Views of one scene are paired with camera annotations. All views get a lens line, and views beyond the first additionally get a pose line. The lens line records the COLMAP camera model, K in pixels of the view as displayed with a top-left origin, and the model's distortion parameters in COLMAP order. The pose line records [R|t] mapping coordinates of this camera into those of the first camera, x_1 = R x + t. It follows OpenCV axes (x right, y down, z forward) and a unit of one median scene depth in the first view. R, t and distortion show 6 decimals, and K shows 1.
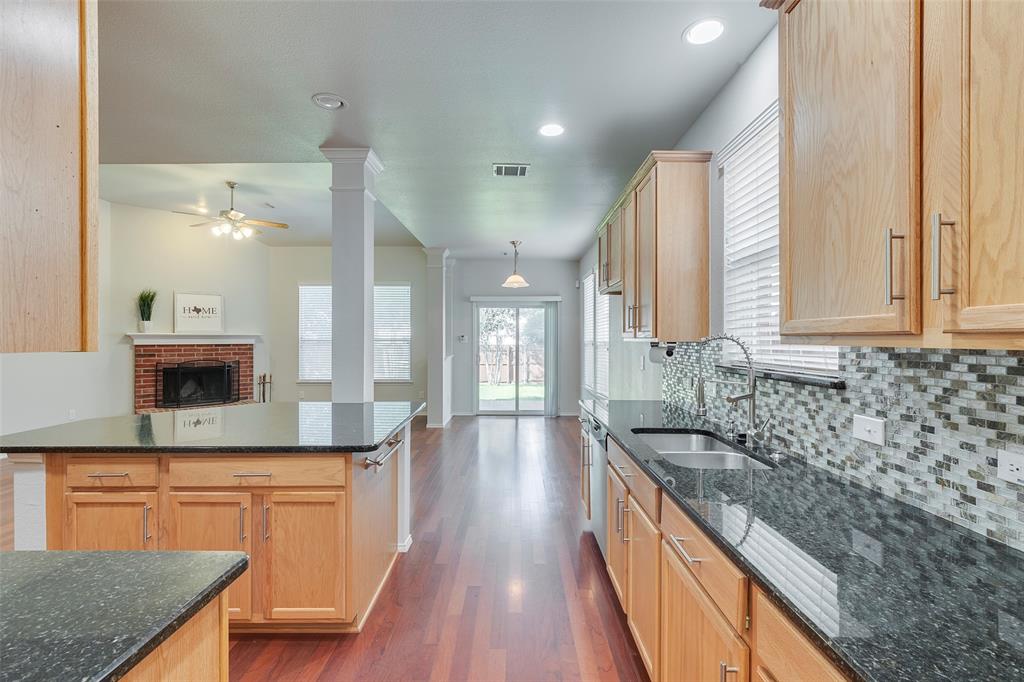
lens RADIAL K [[458.0, 0, 512.0], [0, 458.0, 338.1], [0, 0, 1]] dist [-0.000264, 0.000007]
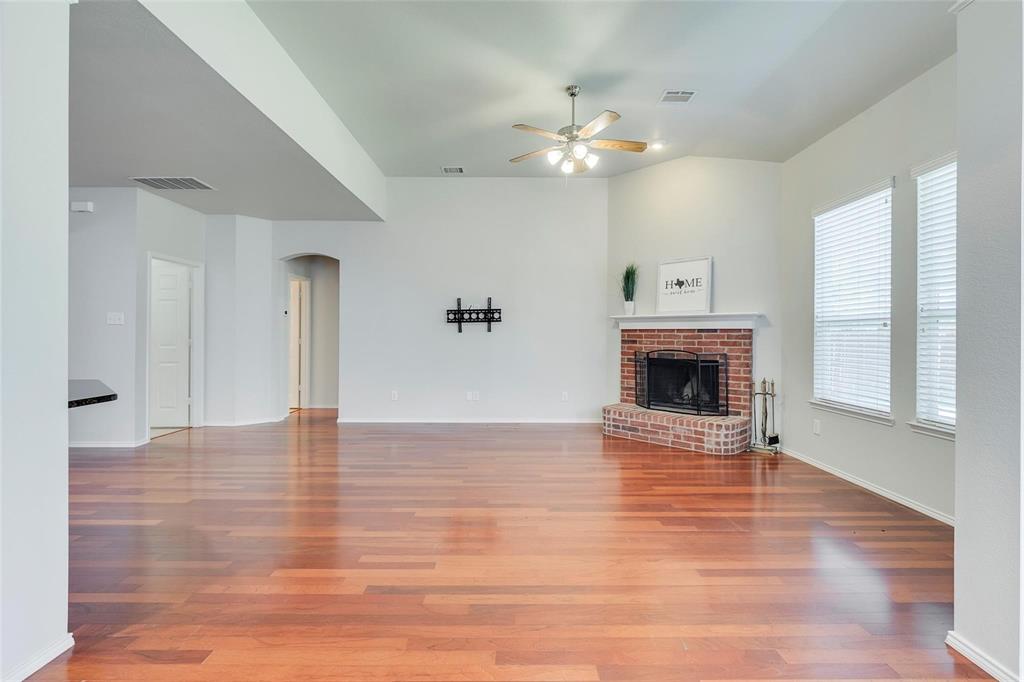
lens RADIAL K [[462.5, 0, 512.8], [0, 462.5, 333.0], [0, 0, 1]] dist [-0.002984, -0.000536]
pose [[0.012061, -0.003060, -0.999923, 0.065340], [-0.004336, 0.999986, -0.003112, 0.024328], [0.999918, 0.004373, 0.012047, 0.744207]]
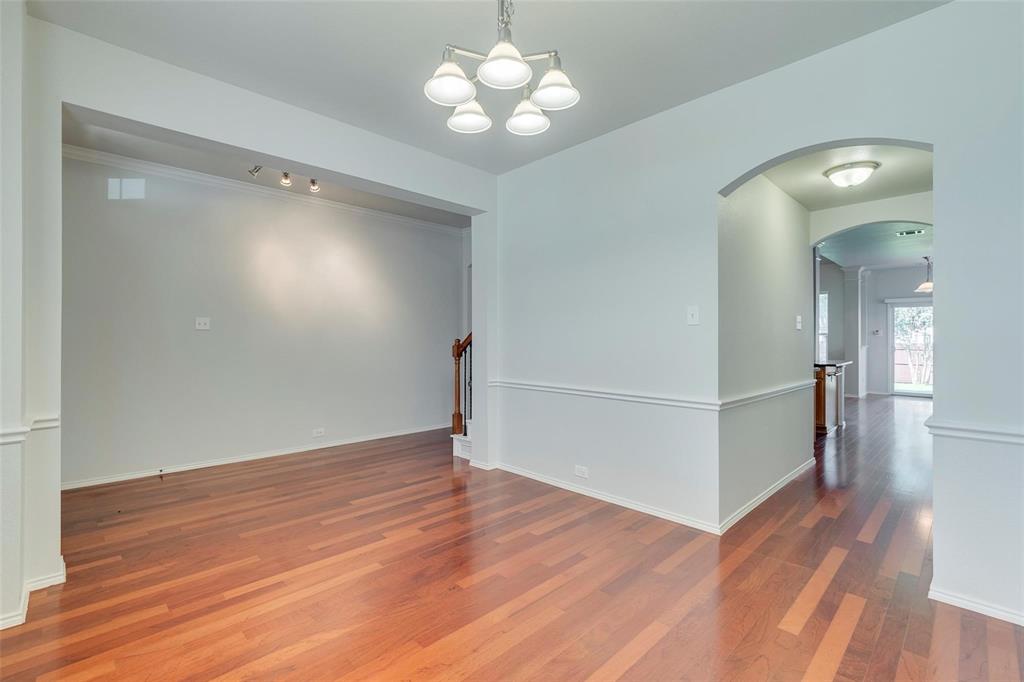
lens RADIAL K [[462.5, 0, 512.8], [0, 462.5, 333.0], [0, 0, 1]] dist [-0.002984, -0.000536]
pose [[0.708916, -0.004318, -0.705279, 0.086608], [-0.005371, 0.999919, -0.011521, 0.024350], [0.705272, 0.011955, 0.708836, -0.687122]]
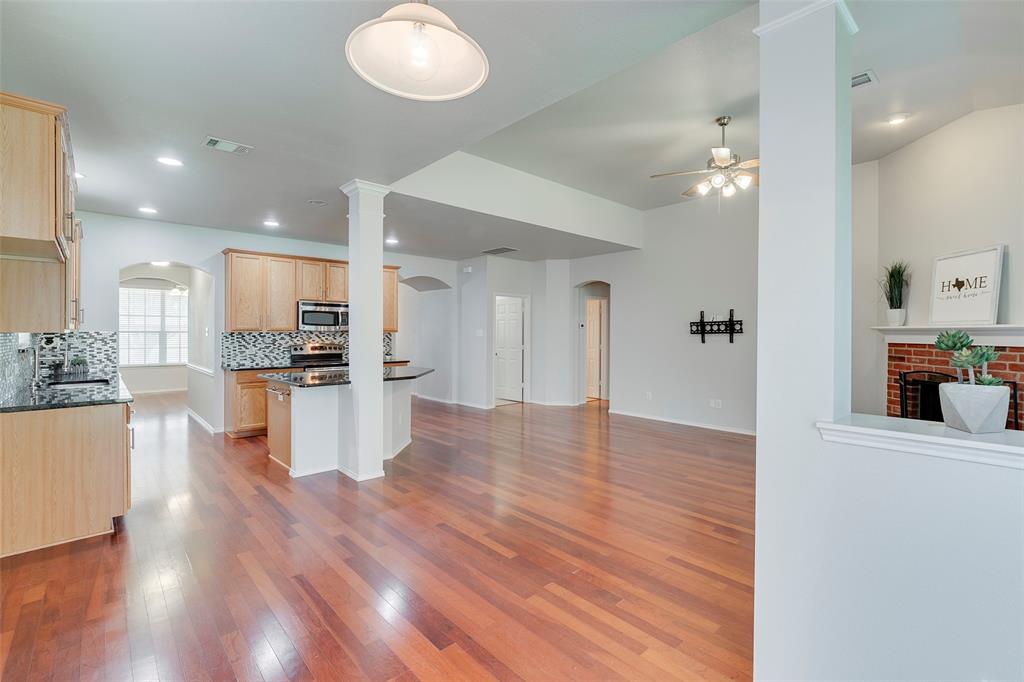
lens RADIAL K [[457.7, 0, 511.5], [0, 457.7, 332.4], [0, 0, 1]] dist [-0.001407, -0.000692]
pose [[-0.735321, -0.003265, -0.677711, 0.103643], [-0.004737, 0.999989, 0.000323, 0.000585], [0.677702, 0.003448, -0.735329, 1.076918]]
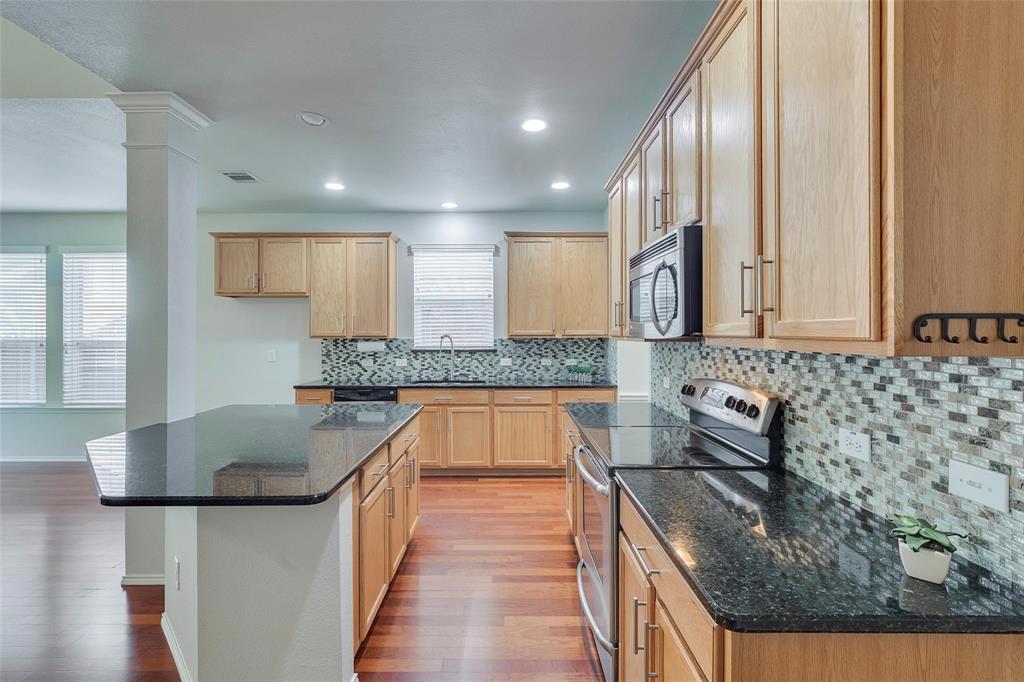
lens RADIAL K [[457.7, 0, 511.5], [0, 457.7, 332.4], [0, 0, 1]] dist [-0.001407, -0.000692]
pose [[-0.005010, 0.001199, 0.999987, -0.551969], [0.002582, 0.999996, -0.001186, -0.004348], [-0.999984, 0.002576, -0.005013, 0.200917]]
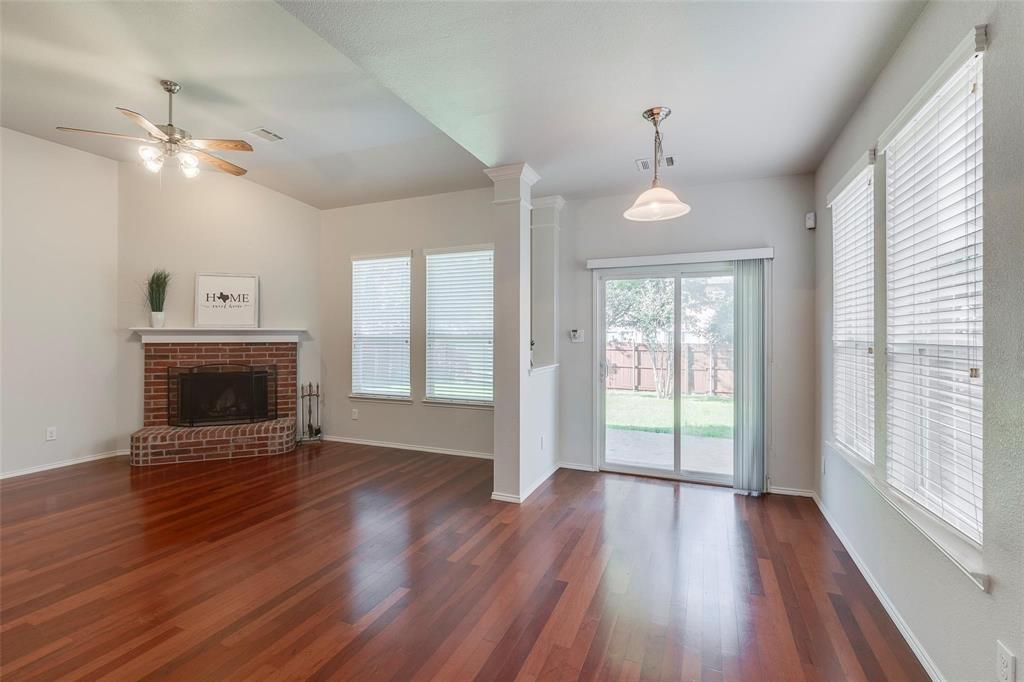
lens RADIAL K [[462.5, 0, 512.8], [0, 462.5, 333.0], [0, 0, 1]] dist [-0.002984, -0.000536]
pose [[0.923854, -0.001217, -0.382743, 0.046080], [0.000741, 0.999999, -0.001389, -0.000623], [0.382744, 0.001000, 0.923854, 0.495440]]
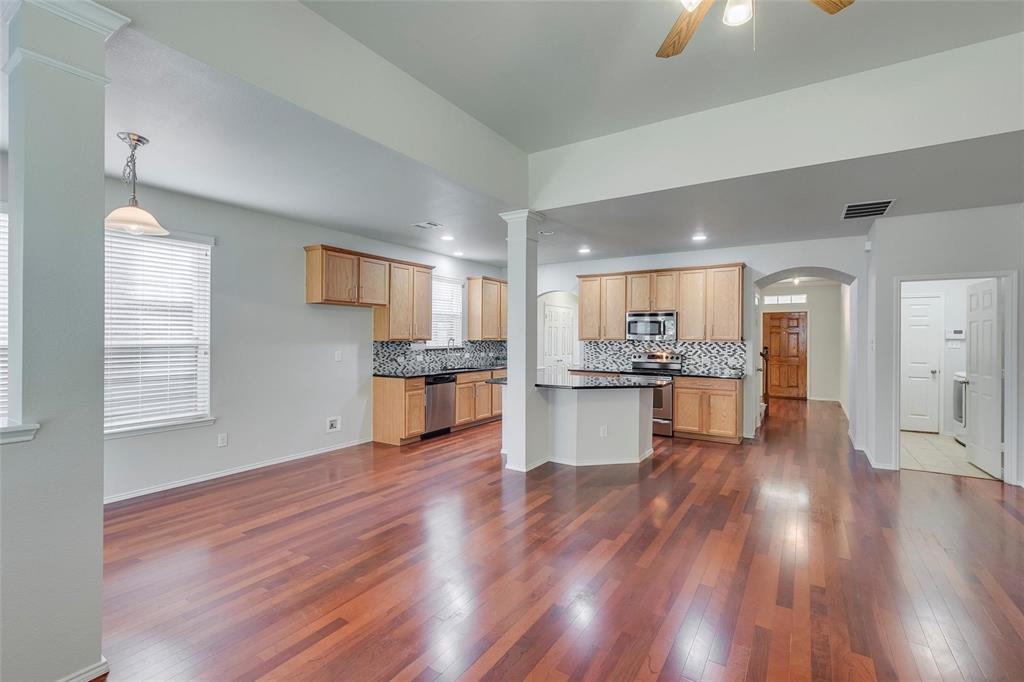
lens RADIAL K [[454.4, 0, 514.5], [0, 454.4, 335.6], [0, 0, 1]] dist [0.000911, 0.000145]
pose [[-0.847039, -0.003887, 0.531516, -0.530107], [-0.005683, 0.999982, -0.001744, -0.006758], [-0.531500, -0.004498, -0.847046, 1.088644]]
